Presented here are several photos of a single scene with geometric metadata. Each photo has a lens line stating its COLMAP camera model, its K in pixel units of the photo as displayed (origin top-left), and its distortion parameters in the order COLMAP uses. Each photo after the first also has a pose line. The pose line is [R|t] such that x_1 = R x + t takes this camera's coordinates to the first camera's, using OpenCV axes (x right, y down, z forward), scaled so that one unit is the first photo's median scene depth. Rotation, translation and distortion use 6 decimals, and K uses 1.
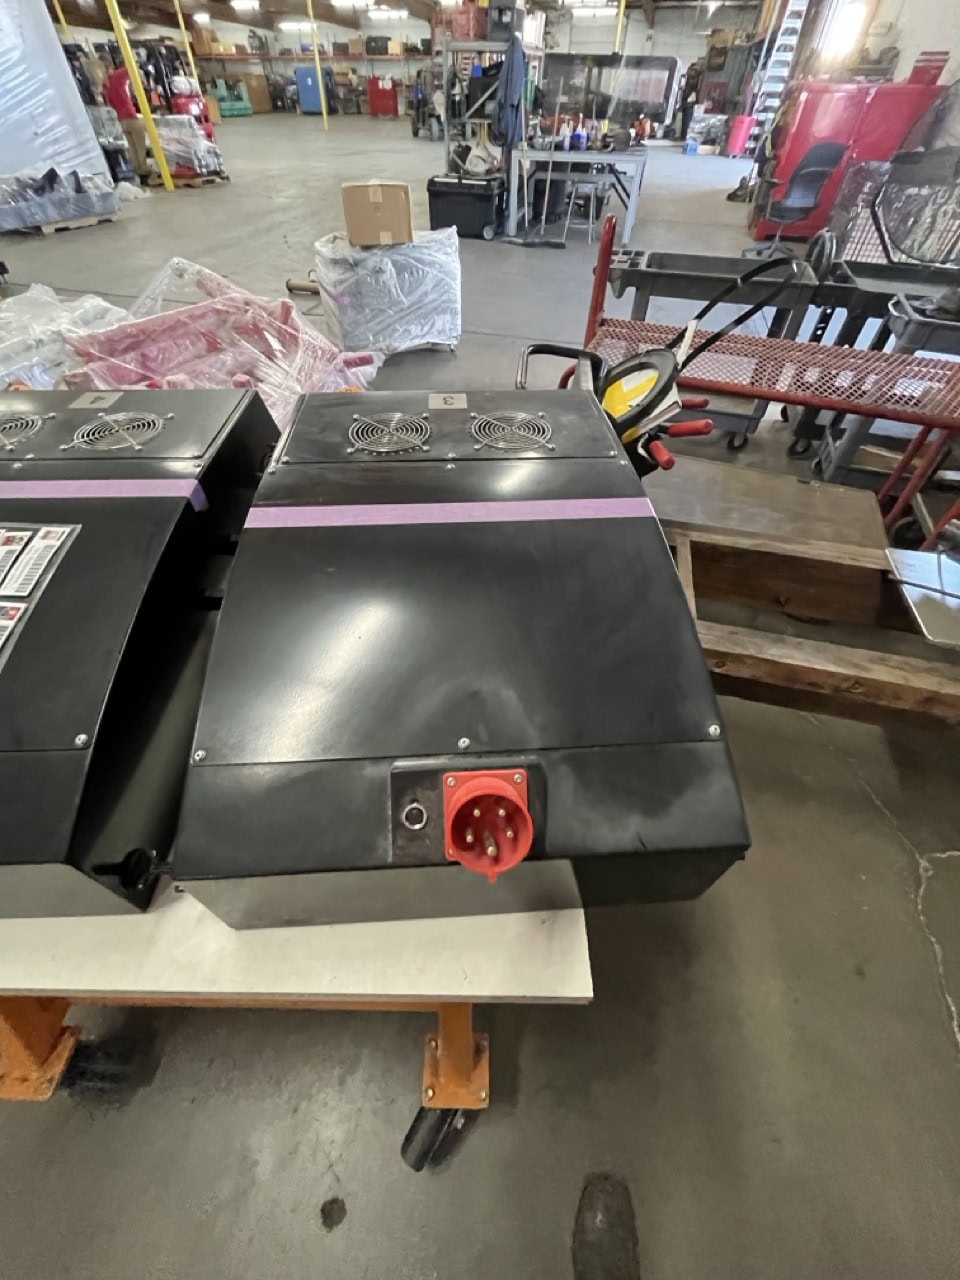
lens RADIAL K [[515.4, 0, 475.5], [0, 515.4, 629.2], [0, 0, 1]] dist [-0.002925, -0.000286]
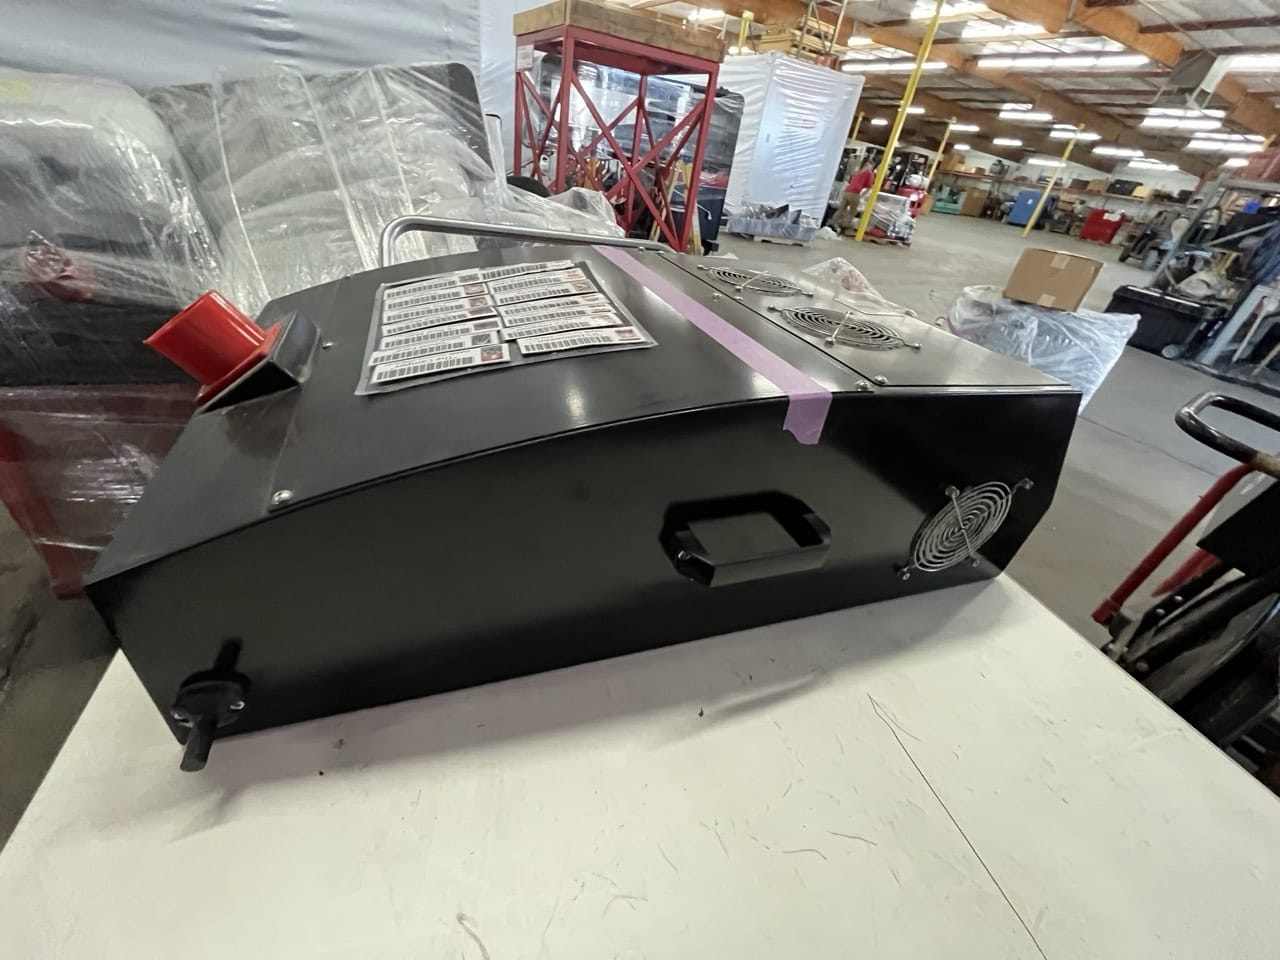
lens RADIAL K [[515.4, 0, 632.4], [0, 515.4, 483.6], [0, 0, 1]] dist [-0.002925, -0.000286]
pose [[0.677046, 0.478476, -0.559168, 0.000800], [-0.618062, 0.782142, -0.079081, 0.021618], [0.399510, 0.399142, 0.825274, 0.012797]]
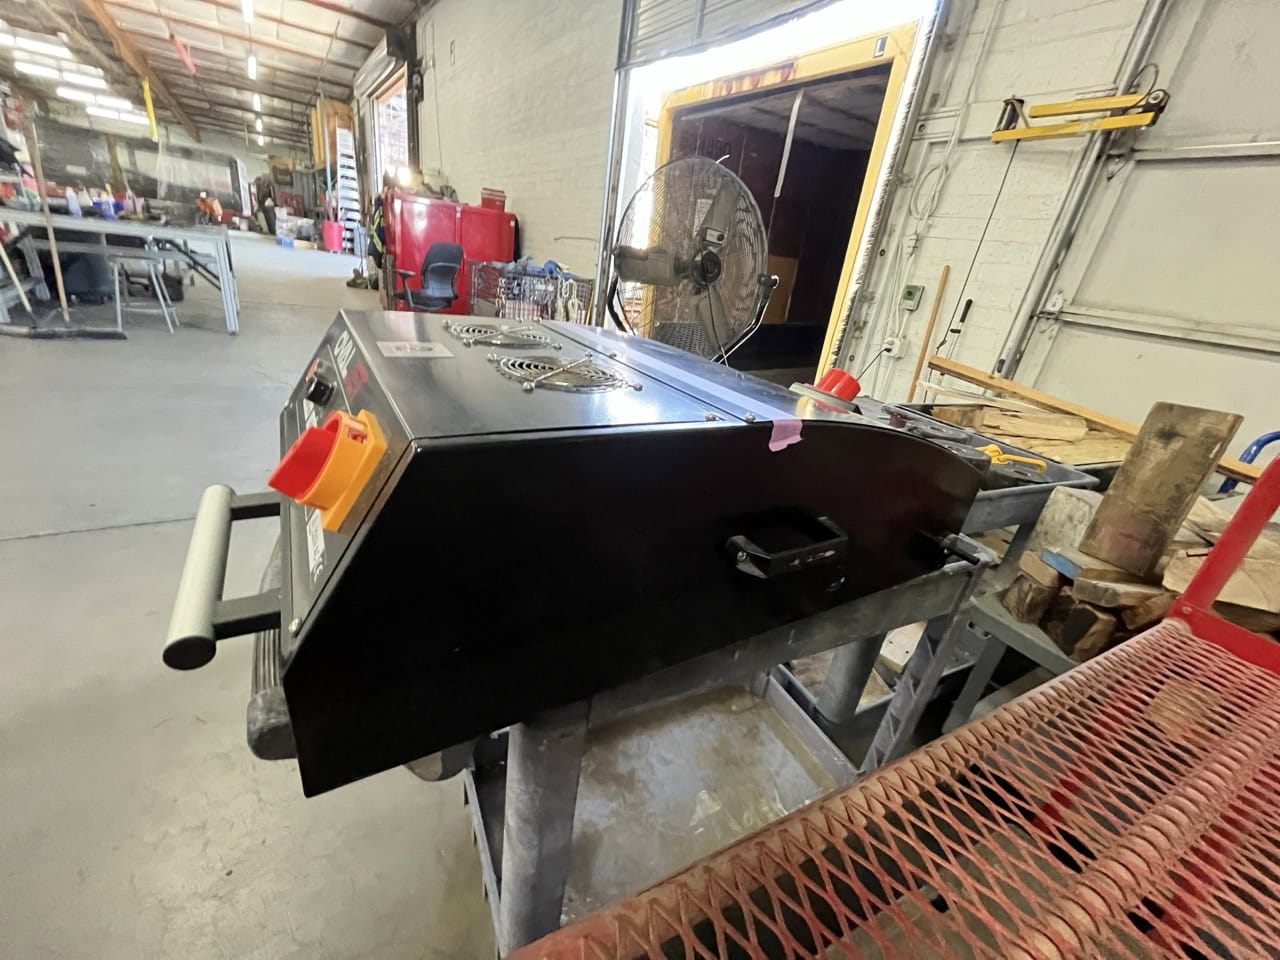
lens RADIAL K [[515.4, 0, 632.4], [0, 515.4, 483.6], [0, 0, 1]] dist [-0.002925, -0.000286]
pose [[0.657880, -0.230162, 0.717091, 0.064351], [0.451463, 0.882638, -0.130889, -0.148497], [-0.602805, 0.409849, 0.684580, 0.176384]]
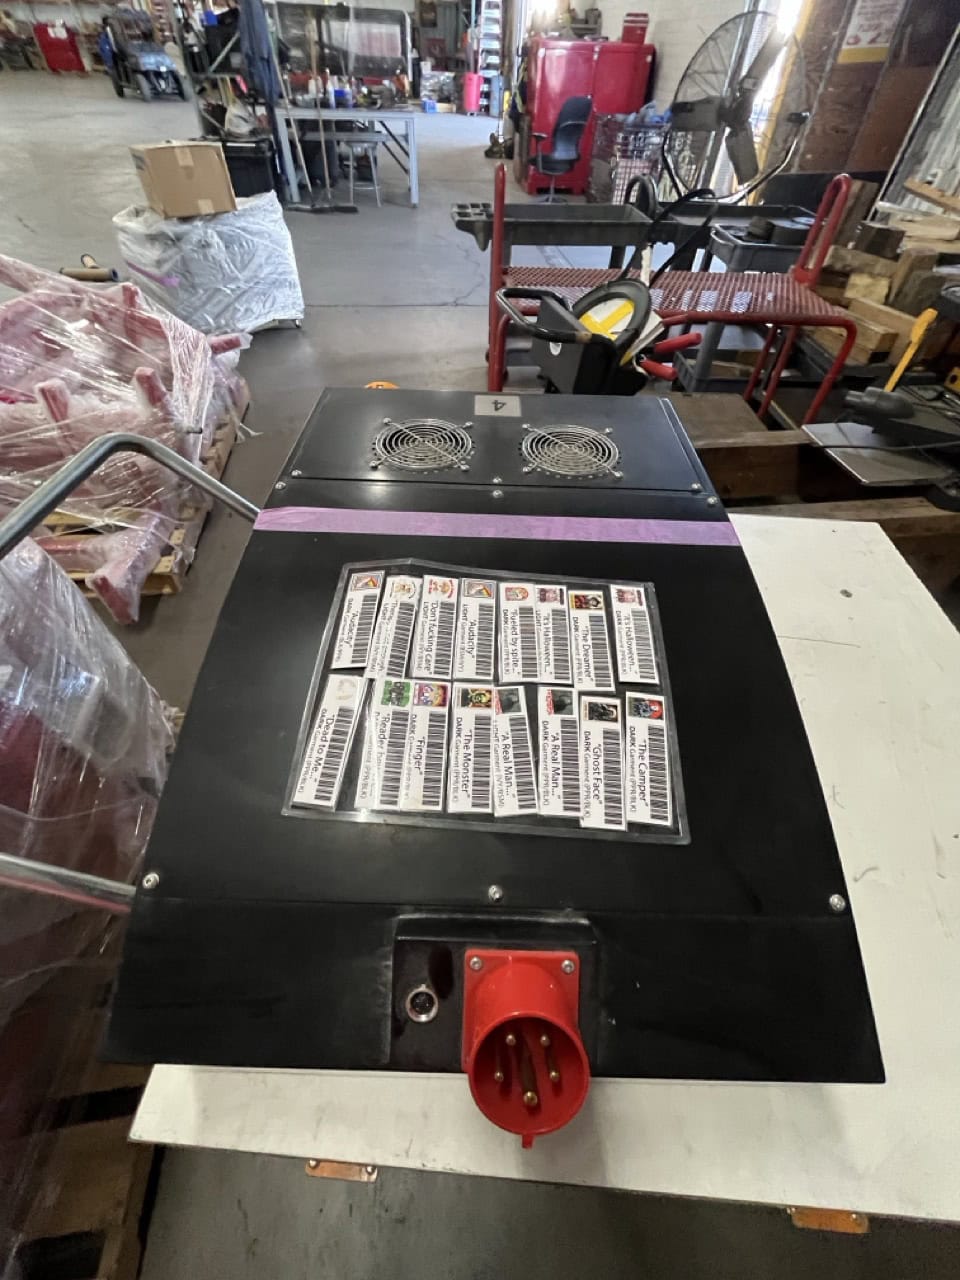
lens RADIAL K [[515.4, 0, 475.5], [0, 515.4, 629.2], [0, 0, 1]] dist [-0.002925, -0.000286]
pose [[0.928251, -0.268830, 0.257060, -0.059292], [0.258335, 0.963184, 0.074428, 0.003374], [-0.267605, -0.002681, 0.963525, 0.000474]]
